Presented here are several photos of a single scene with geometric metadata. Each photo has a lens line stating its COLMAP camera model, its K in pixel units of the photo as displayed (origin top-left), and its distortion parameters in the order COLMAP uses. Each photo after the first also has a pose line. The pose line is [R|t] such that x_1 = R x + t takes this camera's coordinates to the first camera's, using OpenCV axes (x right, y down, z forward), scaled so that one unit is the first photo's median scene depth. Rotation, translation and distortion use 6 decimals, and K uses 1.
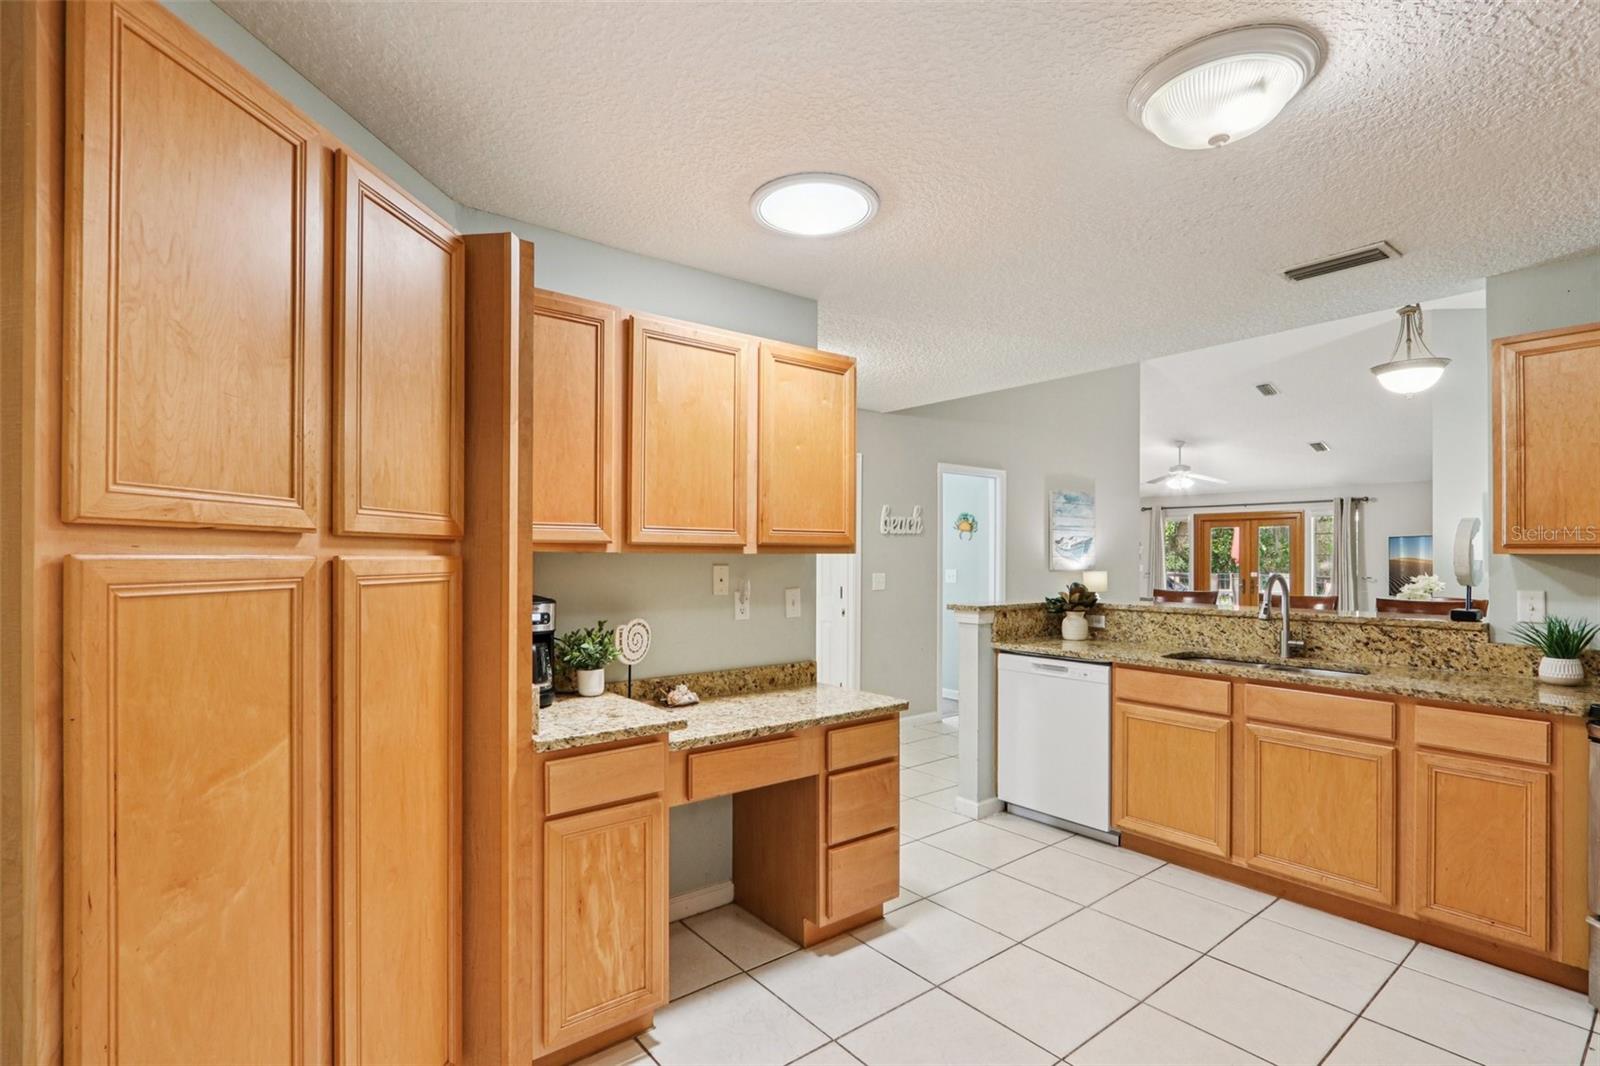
lens RADIAL K [[746.9, 0, 798.8], [0, 746.9, 554.5], [0, 0, 1]] dist [-0.000824, -0.000077]
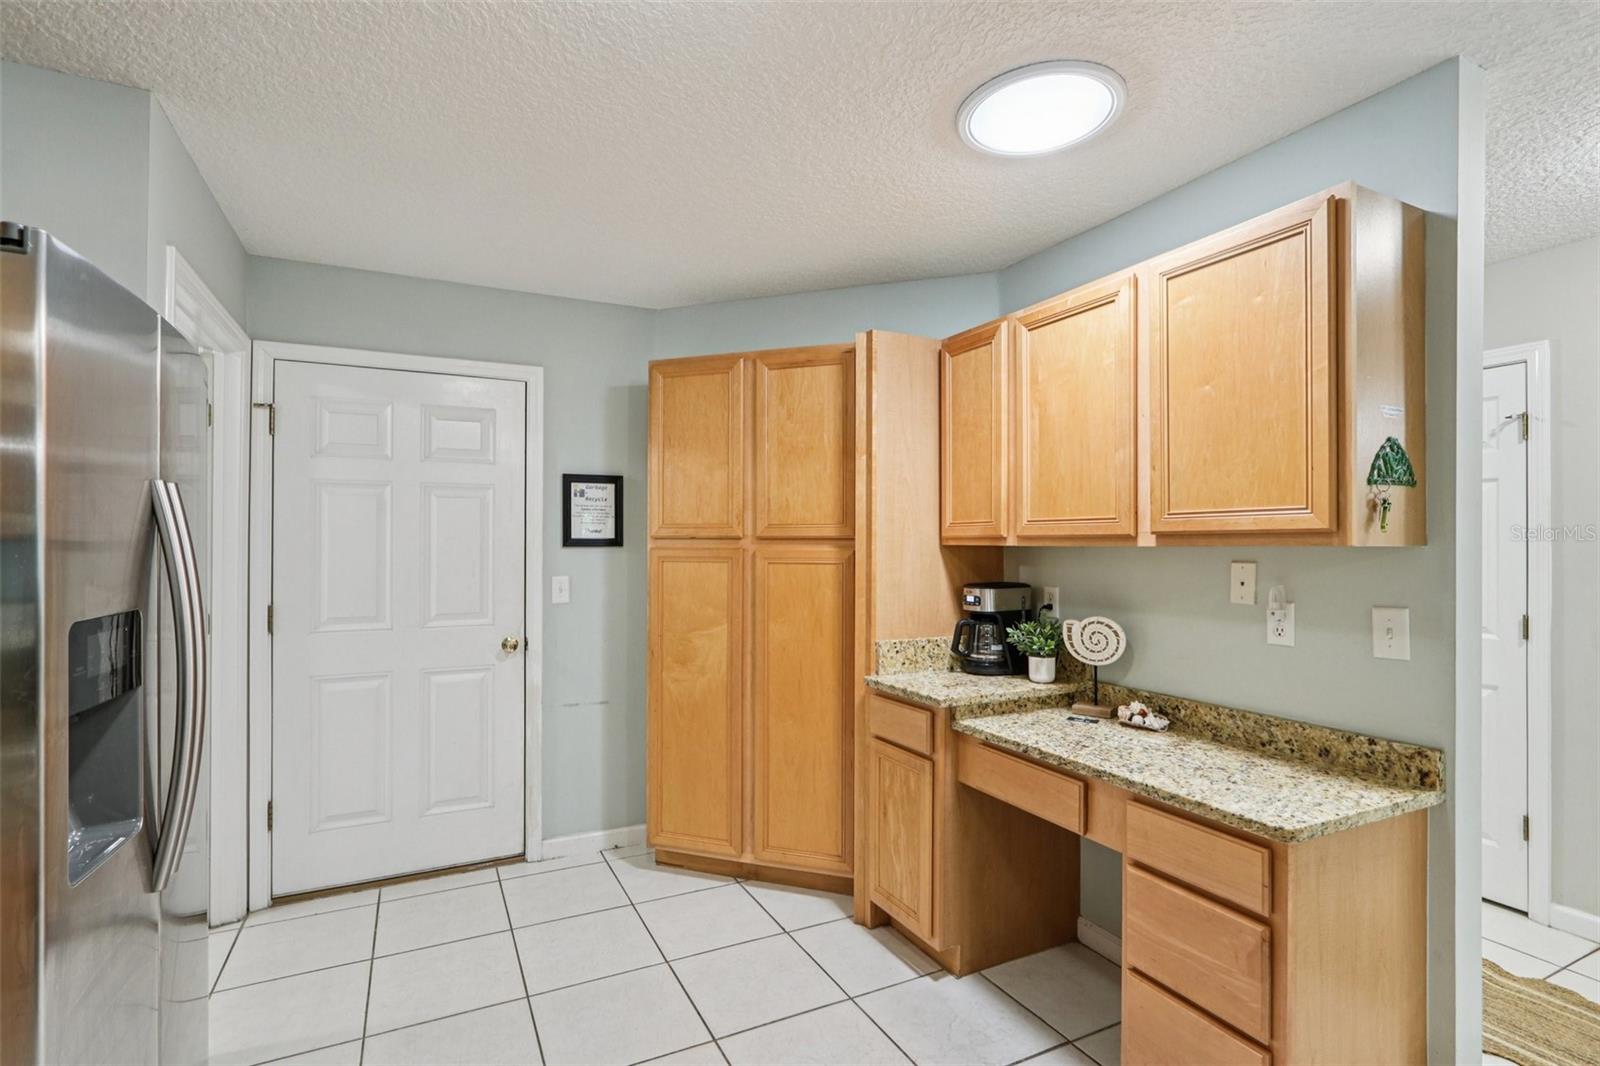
lens RADIAL K [[768.5, 0, 787.2], [0, 768.5, 544.8], [0, 0, 1]] dist [0.000293, 0.000066]
pose [[-0.219002, -0.007409, -0.975696, 0.777509], [-0.001031, 0.999972, -0.007362, 0.003845], [0.975724, -0.000607, -0.219004, 0.807087]]
